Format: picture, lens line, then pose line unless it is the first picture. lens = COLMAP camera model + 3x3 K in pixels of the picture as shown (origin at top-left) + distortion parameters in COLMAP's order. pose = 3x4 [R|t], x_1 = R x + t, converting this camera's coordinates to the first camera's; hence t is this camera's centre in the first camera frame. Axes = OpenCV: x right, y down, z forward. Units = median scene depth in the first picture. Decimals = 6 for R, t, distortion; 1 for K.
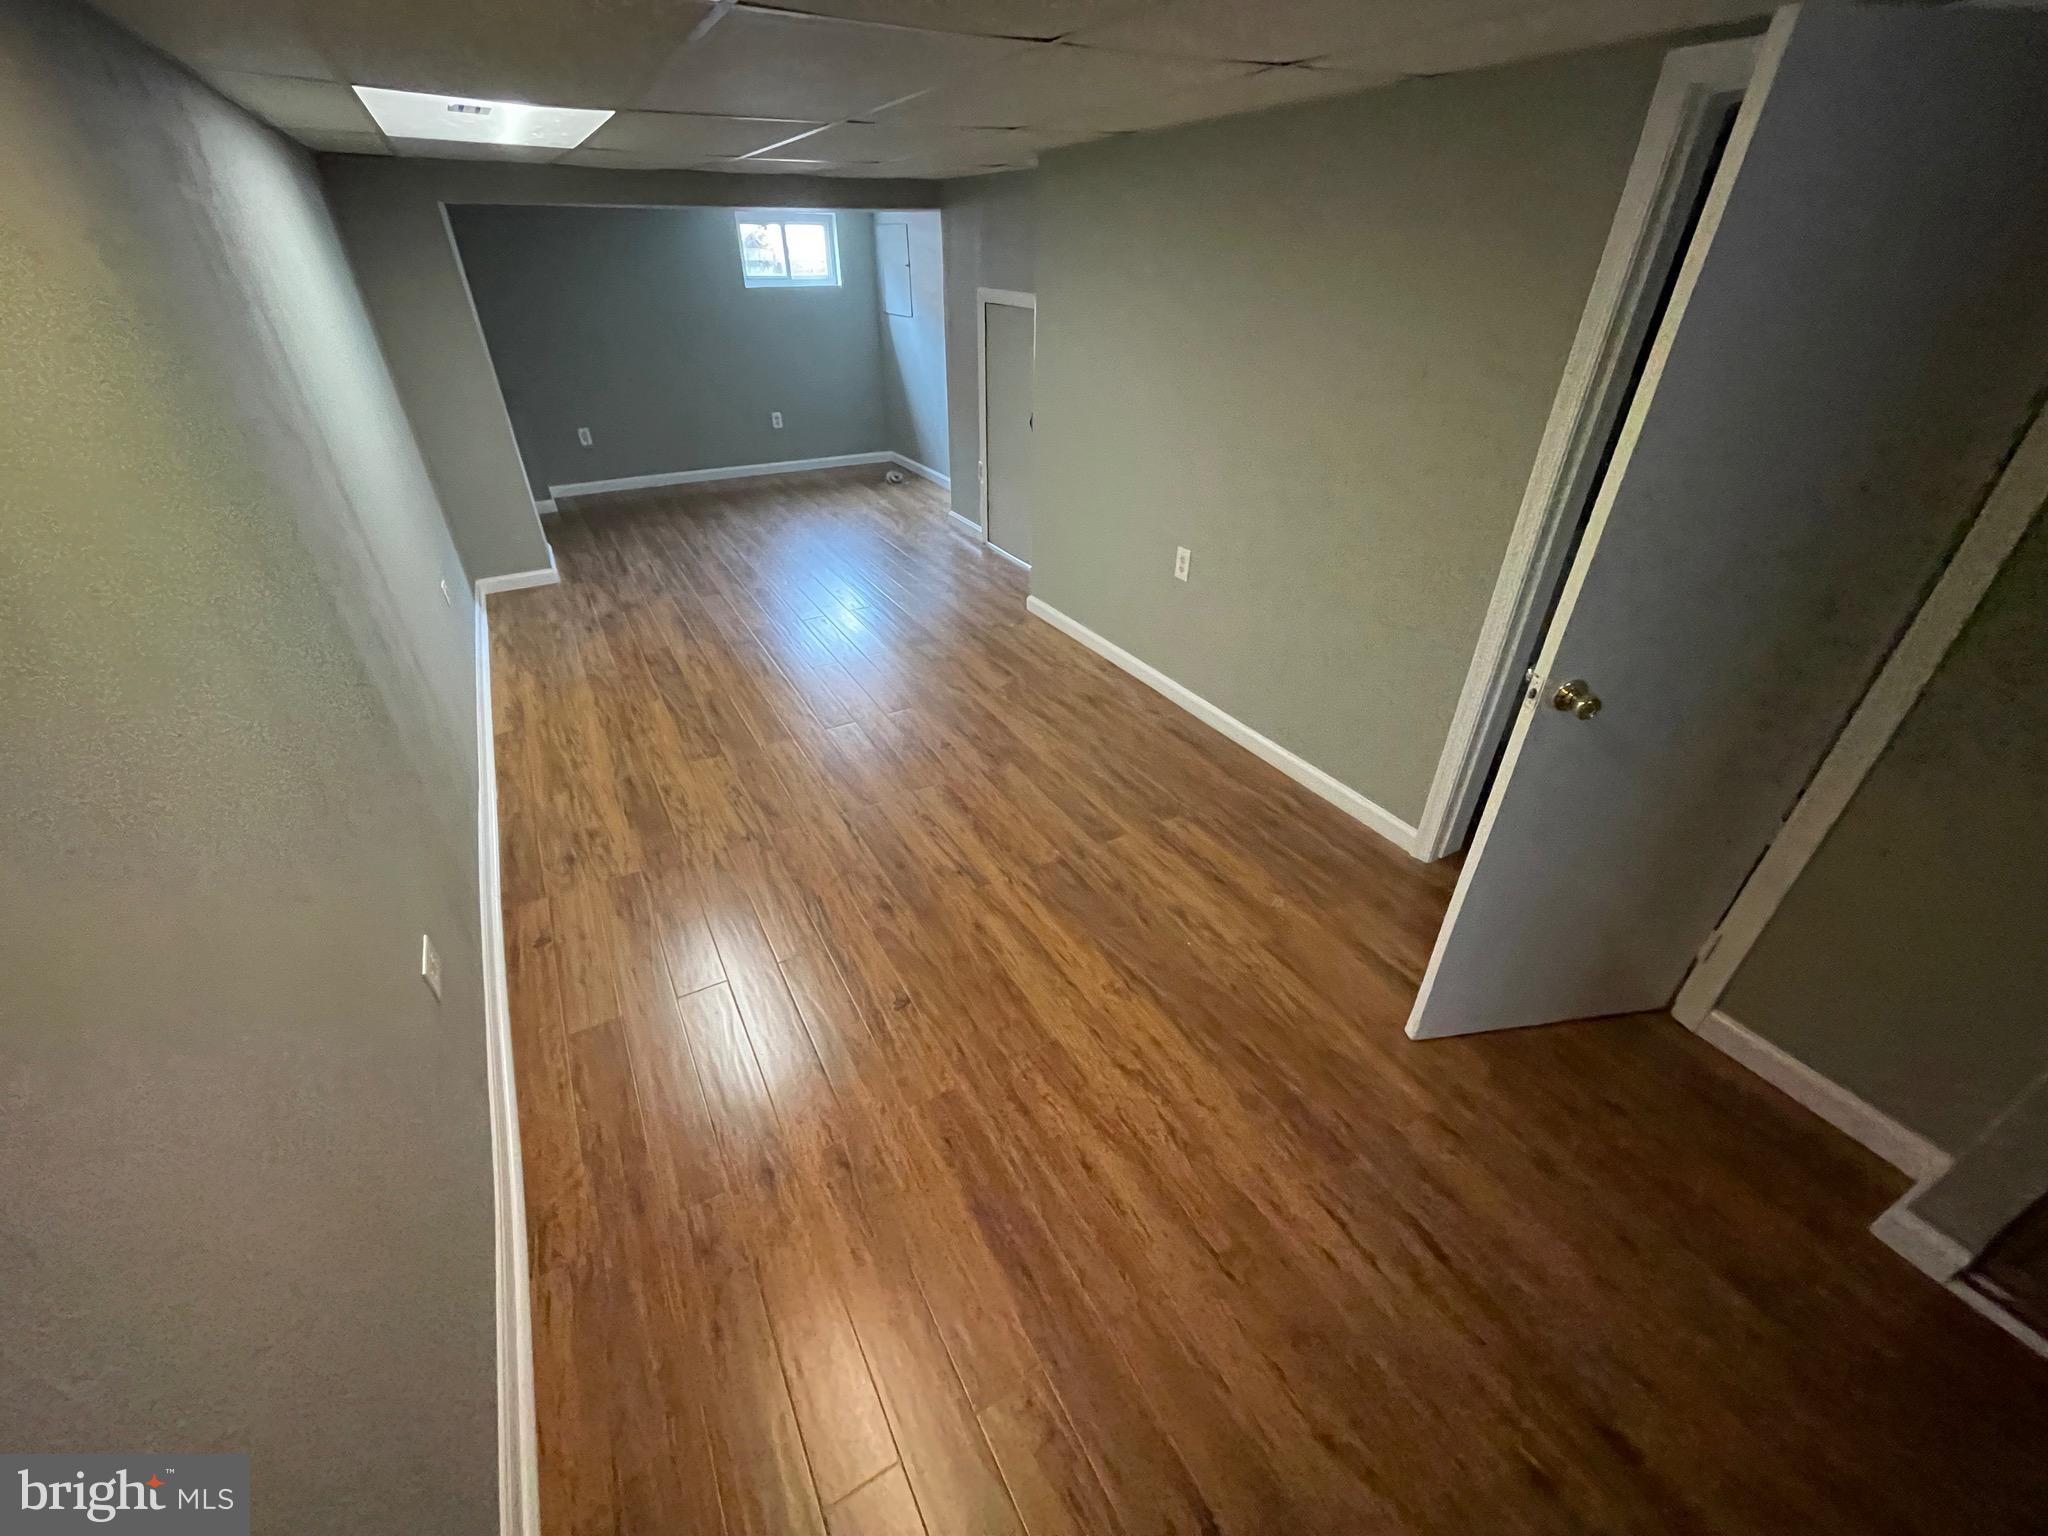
lens RADIAL K [[819.5, 0, 1015.7], [0, 819.5, 772.3], [0, 0, 1]] dist [0.007828, 0.000482]
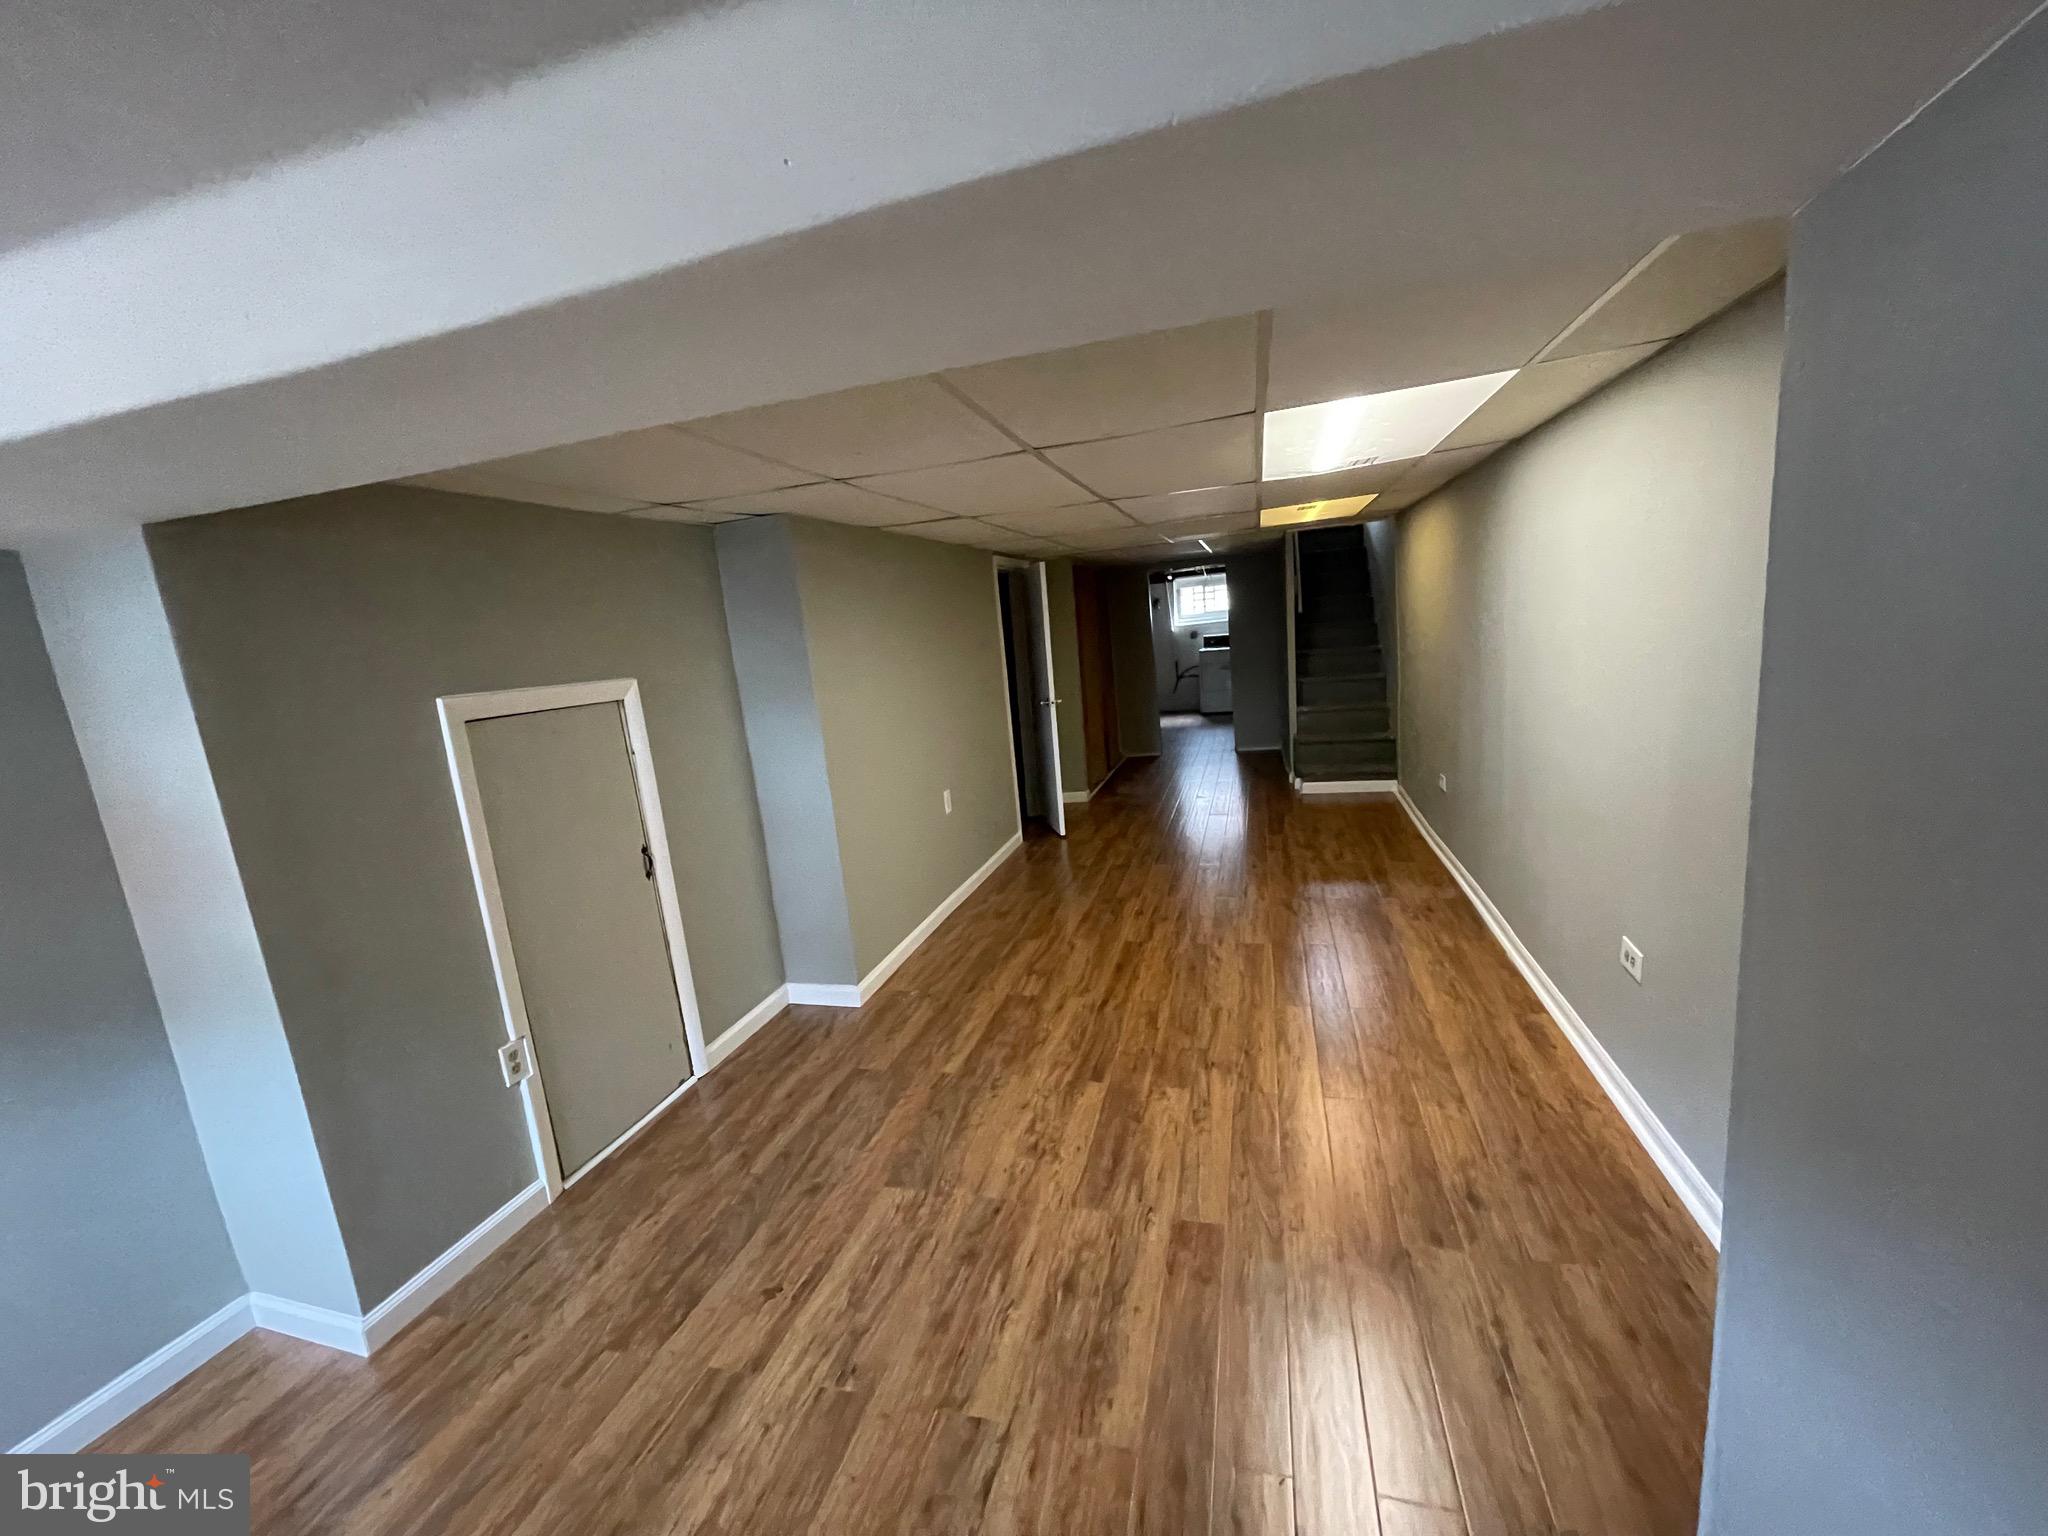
lens RADIAL K [[819.5, 0, 1014.2], [0, 819.5, 772.7], [0, 0, 1]] dist [0.007828, 0.000482]
pose [[-0.694487, -0.058201, 0.717148, -0.793180], [0.465913, 0.723151, 0.509879, -0.867150], [-0.548282, 0.688233, -0.475102, 1.441081]]
